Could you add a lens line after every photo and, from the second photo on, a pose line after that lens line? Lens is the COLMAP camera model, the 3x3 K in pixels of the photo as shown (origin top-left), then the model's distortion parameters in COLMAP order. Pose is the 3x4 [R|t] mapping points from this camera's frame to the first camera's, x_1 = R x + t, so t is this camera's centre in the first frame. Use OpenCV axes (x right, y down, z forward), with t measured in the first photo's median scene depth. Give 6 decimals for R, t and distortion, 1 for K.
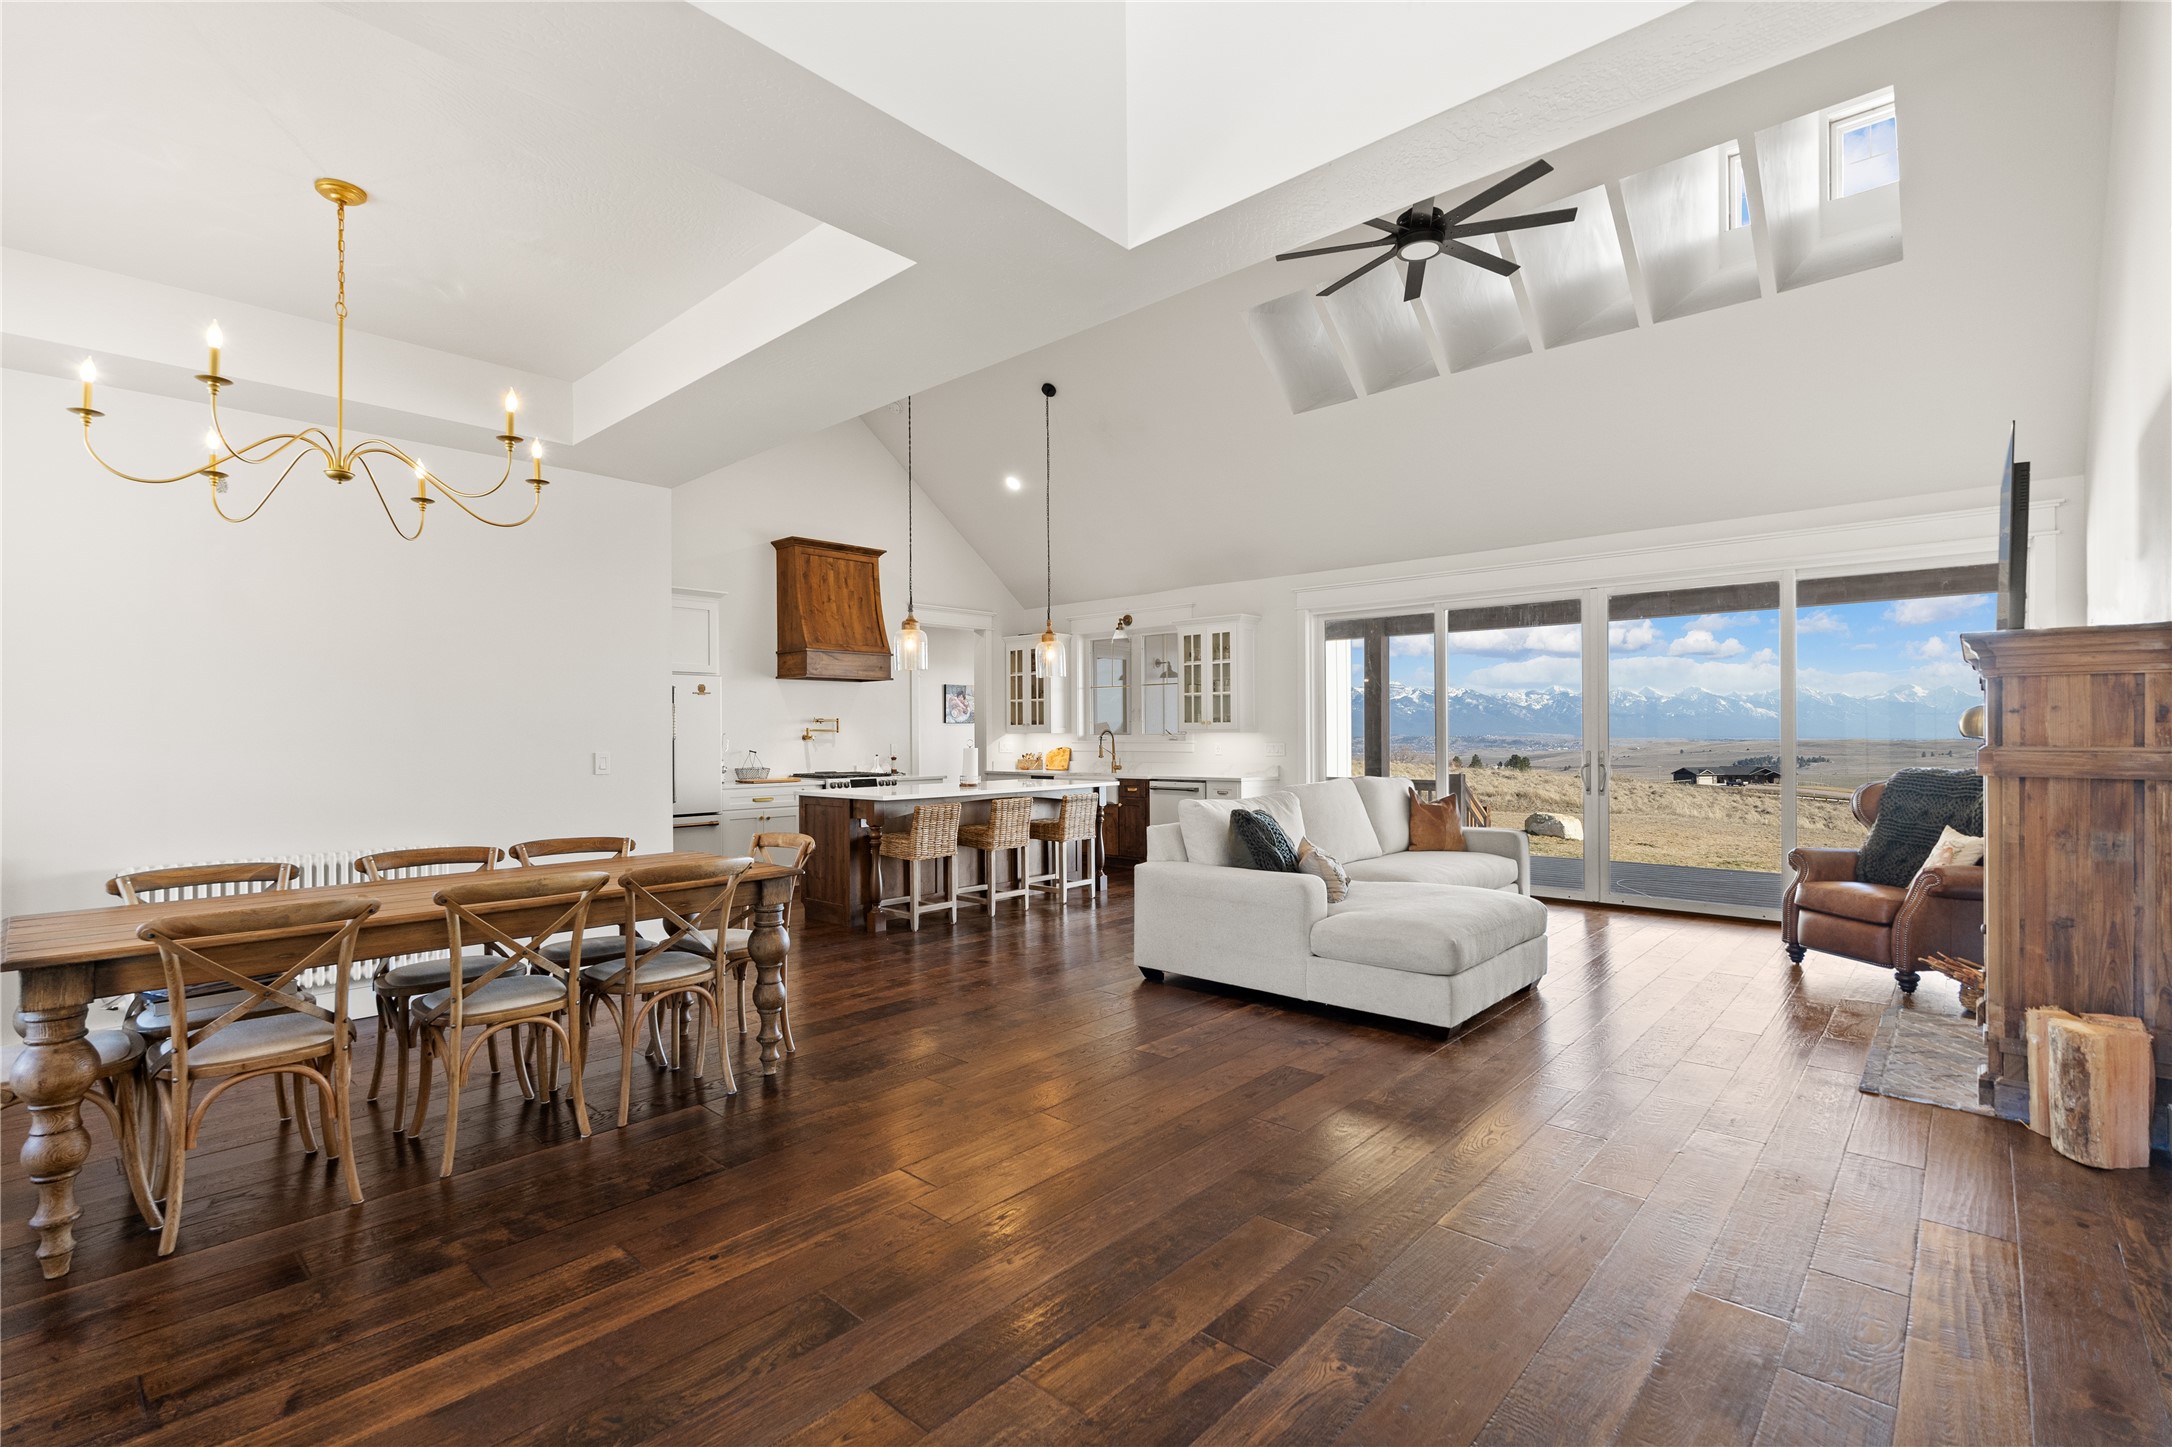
lens RADIAL K [[963.9, 0, 1081.8], [0, 963.9, 729.2], [0, 0, 1]] dist [0.000580, 0.000680]
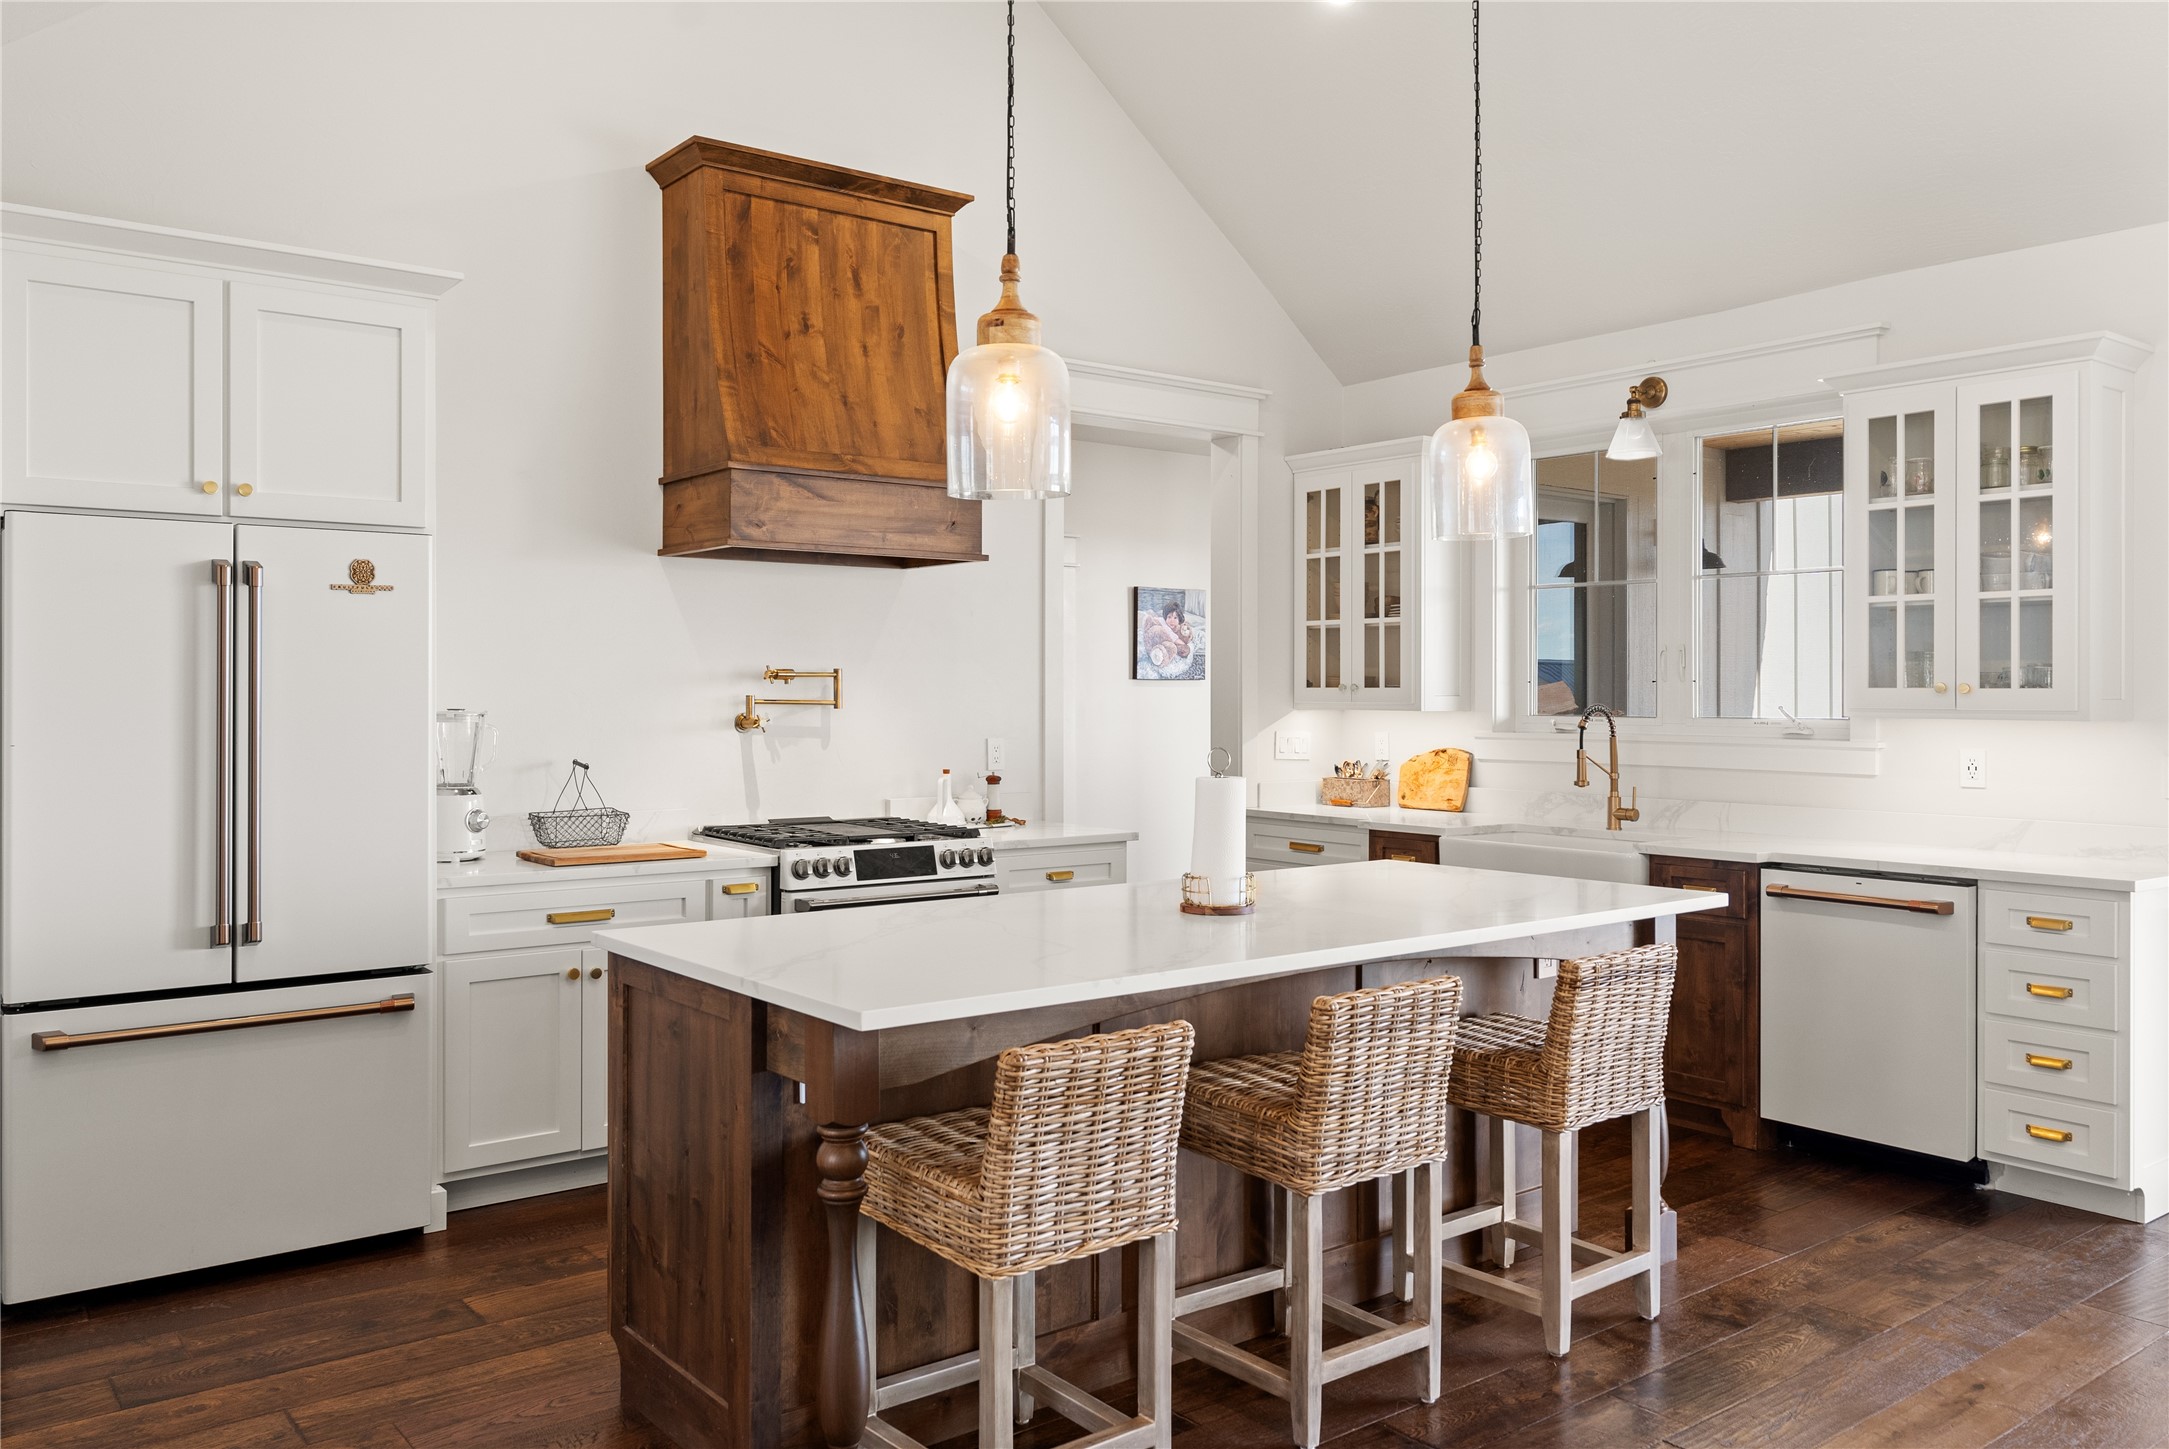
lens RADIAL K [[1636.5, 0, 1099.7], [0, 1636.5, 682.5], [0, 0, 1]] dist [0.006930, 0.005123]
pose [[0.986598, 0.006944, -0.163023, -0.059223], [-0.006994, 0.999976, 0.000270, -0.007211], [0.163021, 0.000874, 0.986622, 0.425743]]
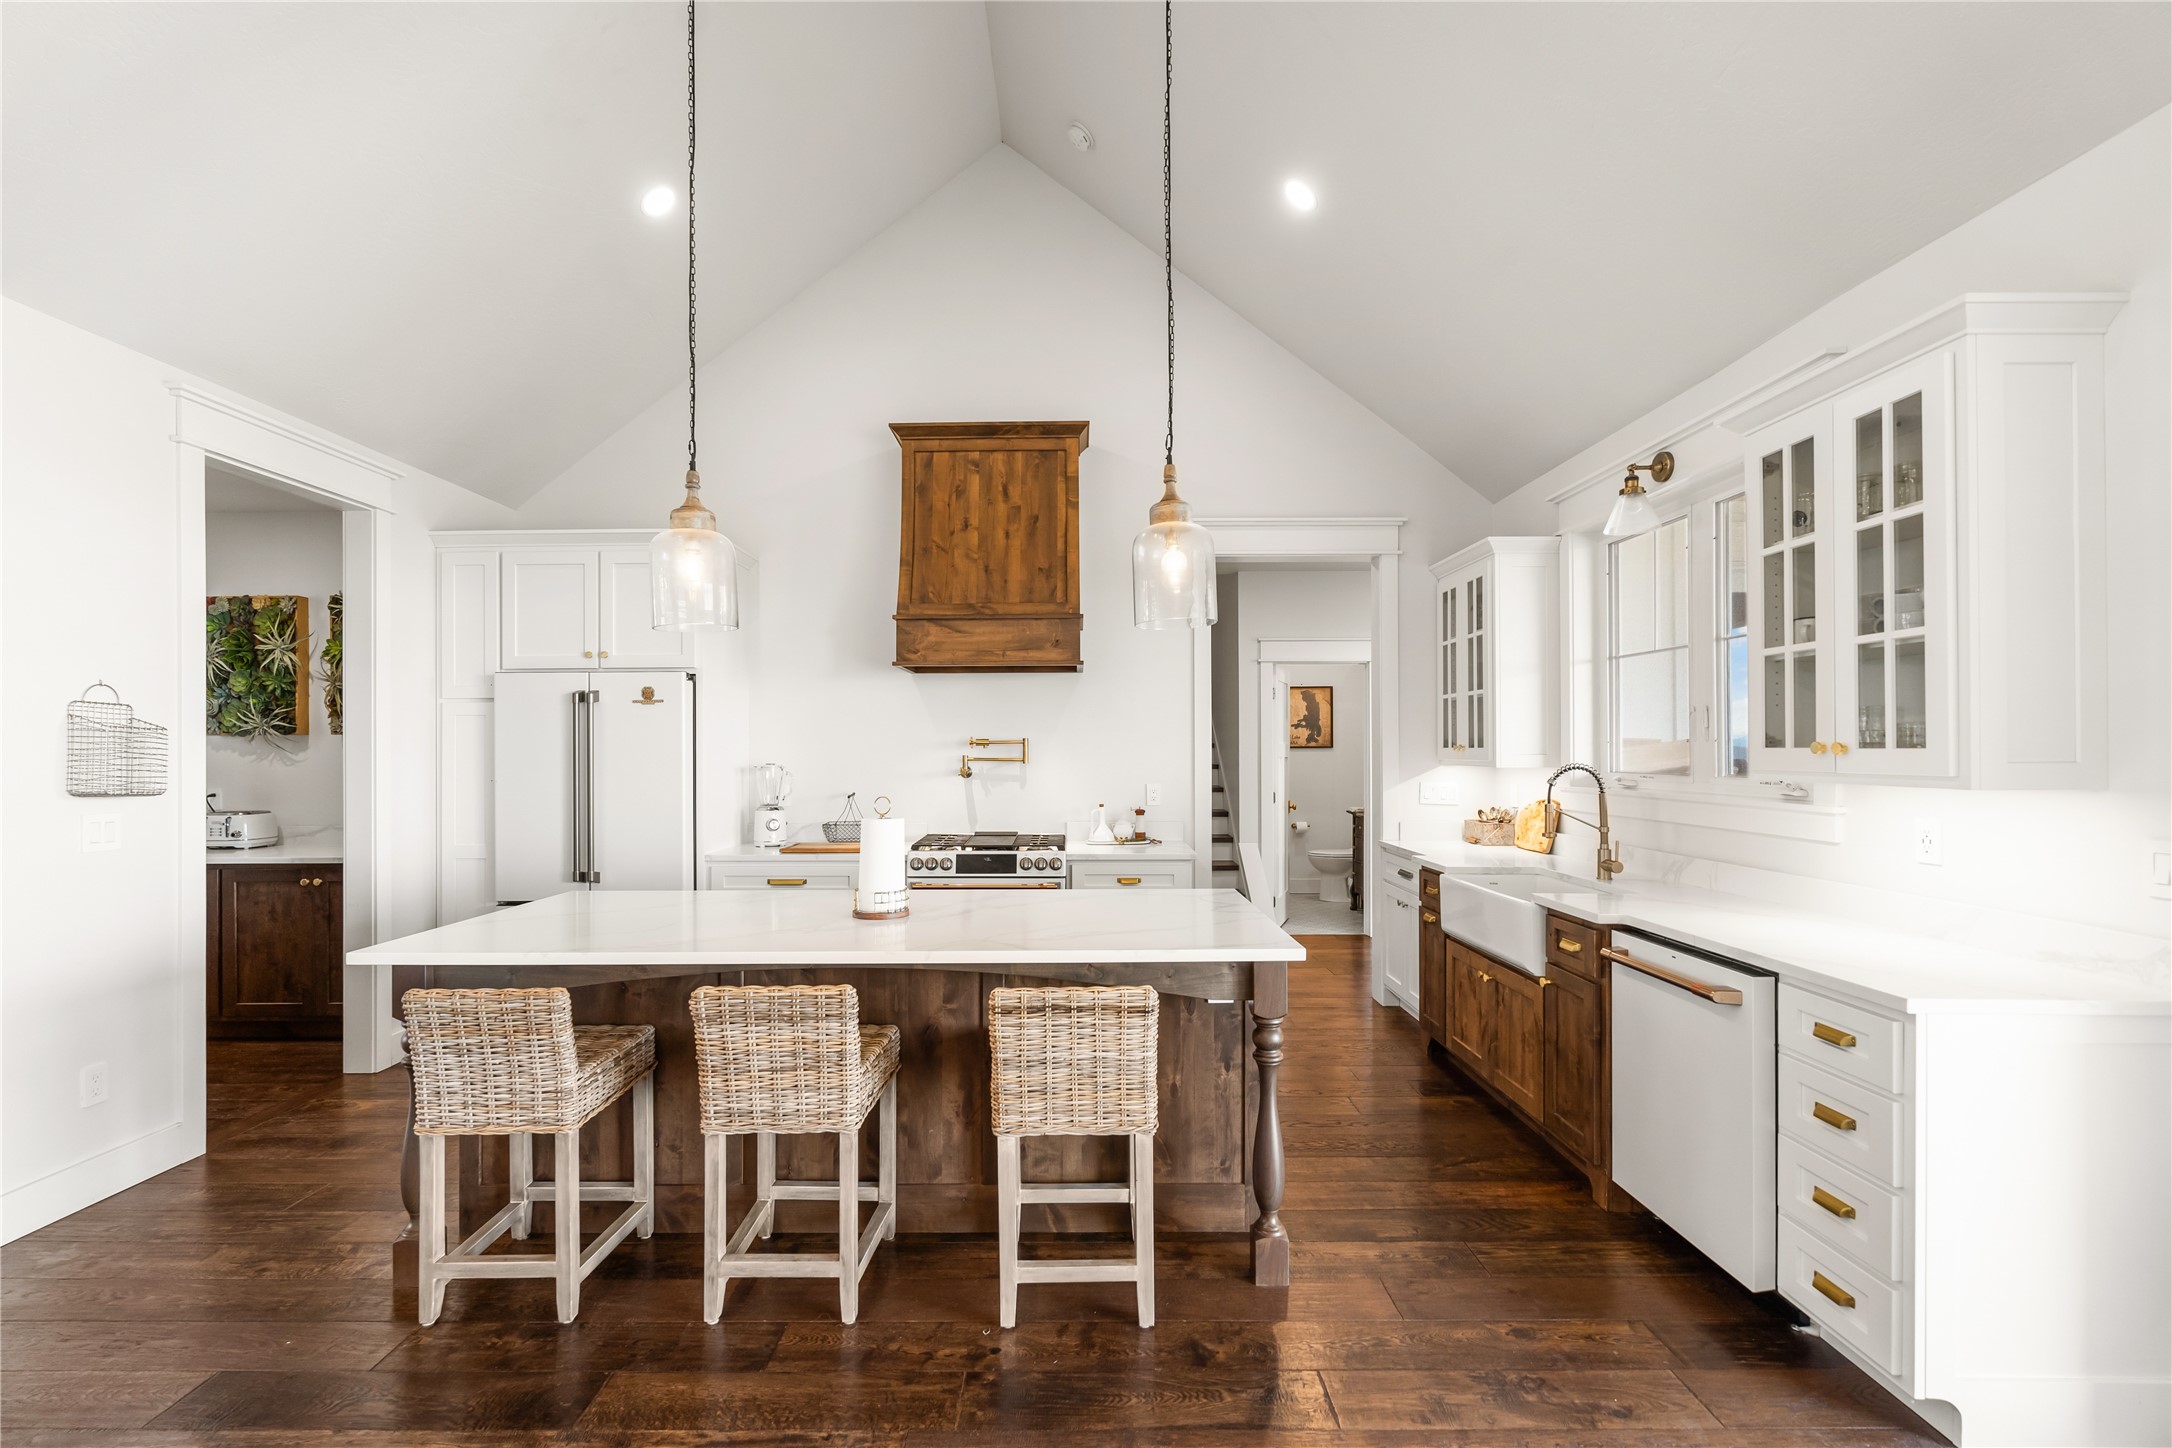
lens RADIAL K [[963.9, 0, 1070.3], [0, 963.9, 741.8], [0, 0, 1]] dist [0.000580, 0.000680]
pose [[0.672807, -0.001458, -0.739817, 0.186682], [0.003090, 0.999995, 0.000839, -0.009939], [0.739812, -0.002850, 0.672808, 0.654049]]
